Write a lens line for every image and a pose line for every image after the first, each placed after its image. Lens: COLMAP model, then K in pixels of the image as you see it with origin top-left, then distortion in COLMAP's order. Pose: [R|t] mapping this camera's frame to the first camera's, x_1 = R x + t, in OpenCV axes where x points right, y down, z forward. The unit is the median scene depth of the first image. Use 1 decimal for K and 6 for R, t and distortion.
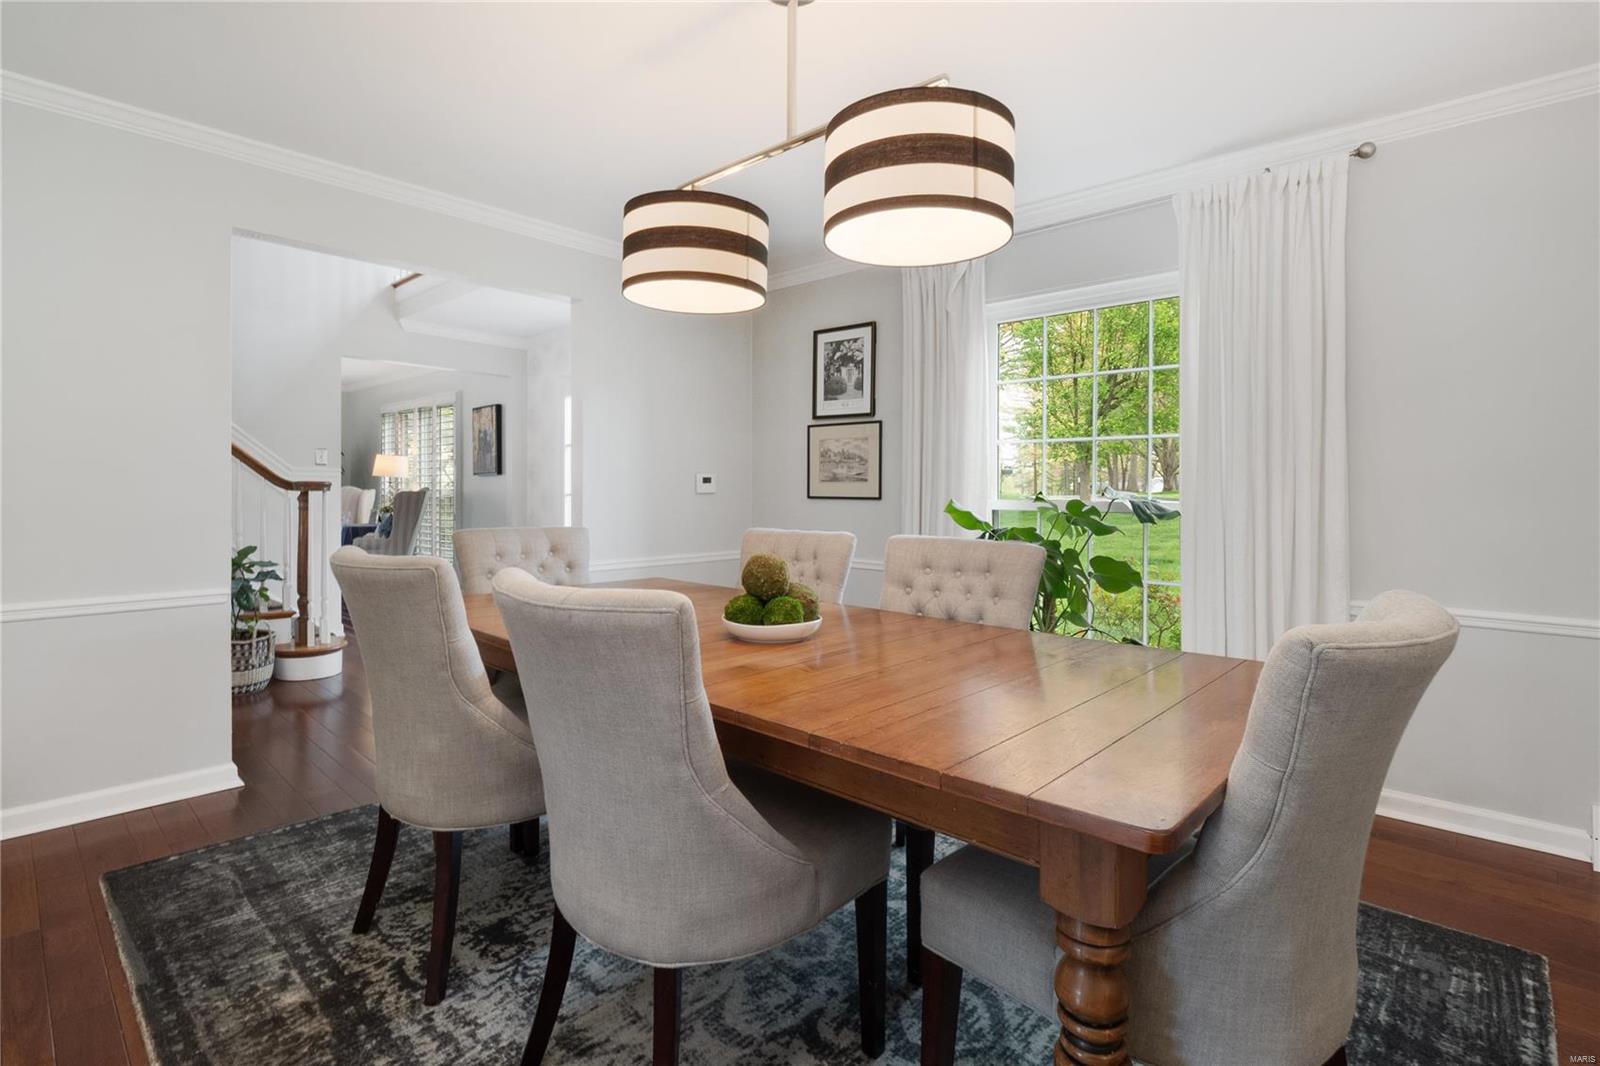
lens RADIAL K [[774.2, 0, 800.6], [0, 774.2, 486.6], [0, 0, 1]] dist [-0.011415, 0.000133]
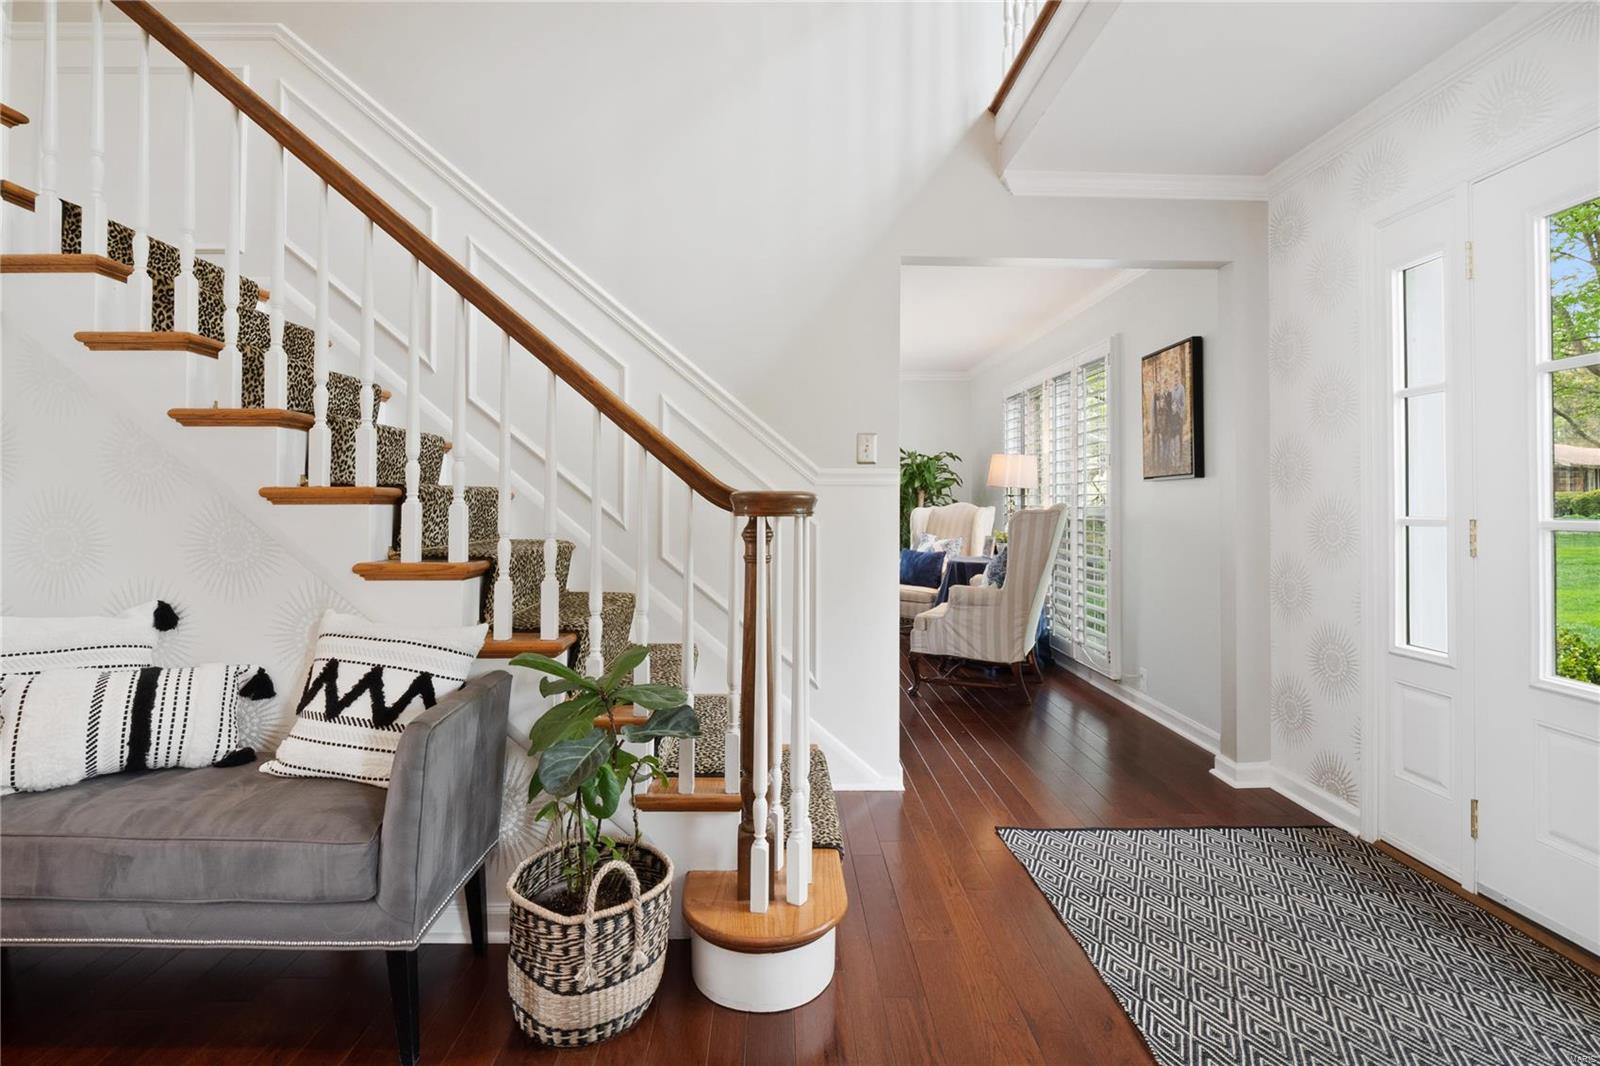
lens RADIAL K [[774.2, 0, 800.6], [0, 774.2, 486.6], [0, 0, 1]] dist [-0.011415, 0.000133]
pose [[0.698219, -0.012440, -0.715776, -0.213804], [0.000865, 0.999863, -0.016533, -0.001955], [0.715884, 0.010925, 0.698134, 0.470329]]
